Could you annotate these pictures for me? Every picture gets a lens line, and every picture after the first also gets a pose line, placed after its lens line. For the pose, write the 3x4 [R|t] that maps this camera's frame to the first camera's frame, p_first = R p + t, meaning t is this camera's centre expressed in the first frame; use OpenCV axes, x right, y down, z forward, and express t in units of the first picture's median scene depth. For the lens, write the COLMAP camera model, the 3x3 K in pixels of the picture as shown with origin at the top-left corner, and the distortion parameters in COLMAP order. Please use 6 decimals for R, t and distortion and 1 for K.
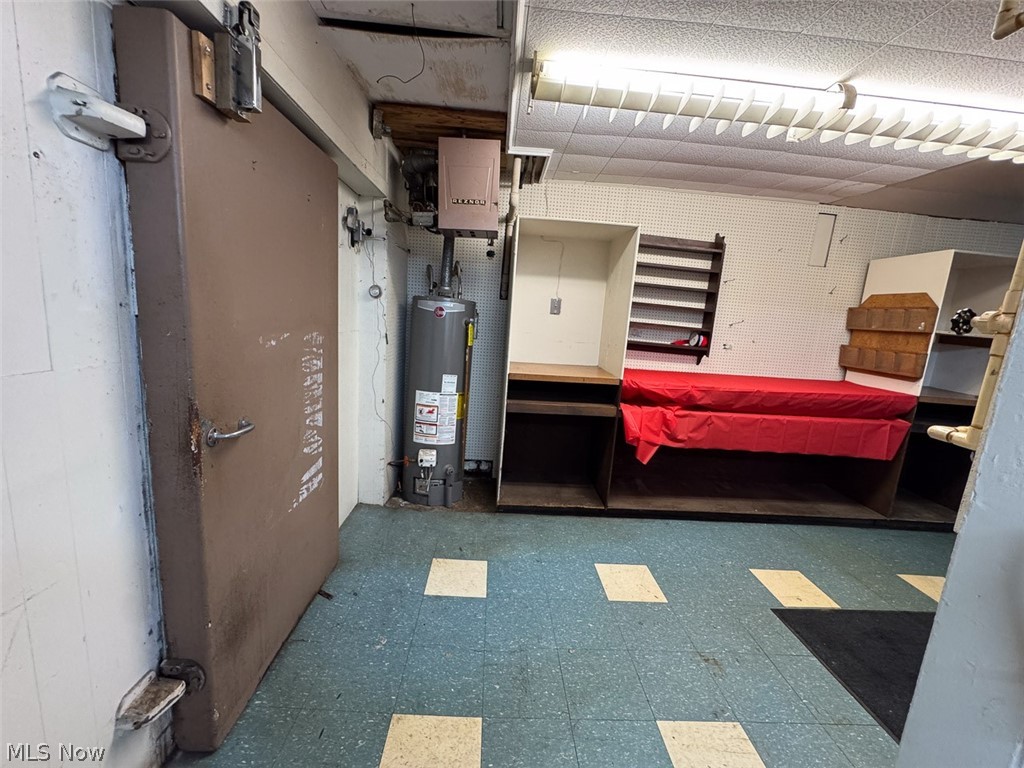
lens RADIAL K [[410.0, 0, 512.2], [0, 410.0, 384.1], [0, 0, 1]] dist [-0.003857, 0.000243]
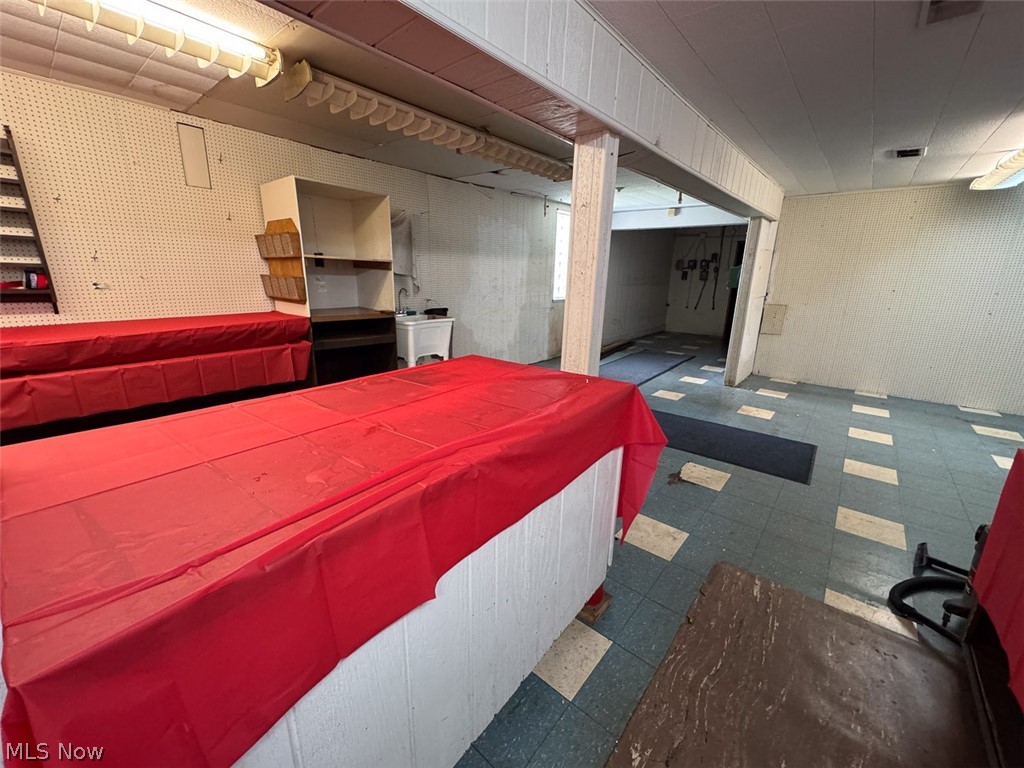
lens RADIAL K [[410.0, 0, 510.6], [0, 410.0, 384.2], [0, 0, 1]] dist [-0.003857, 0.000243]
pose [[0.678225, -0.247013, 0.692095, 0.552983], [0.152882, 0.968635, 0.195893, 0.070284], [-0.718776, -0.027050, 0.694716, -0.152402]]
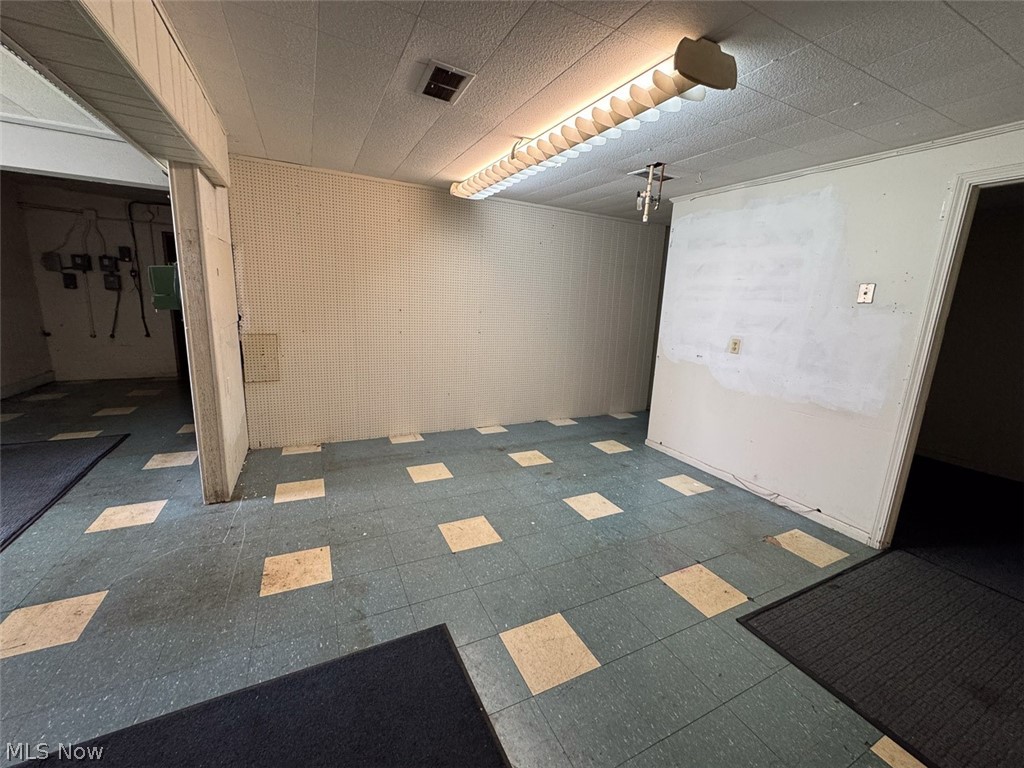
lens RADIAL K [[410.0, 0, 511.3], [0, 410.0, 383.2], [0, 0, 1]] dist [-0.003857, 0.000243]
pose [[-0.399776, -0.263247, 0.877998, 0.936491], [0.082102, 0.943738, 0.320341, 0.079379], [-0.912928, 0.200150, -0.355671, -0.052838]]
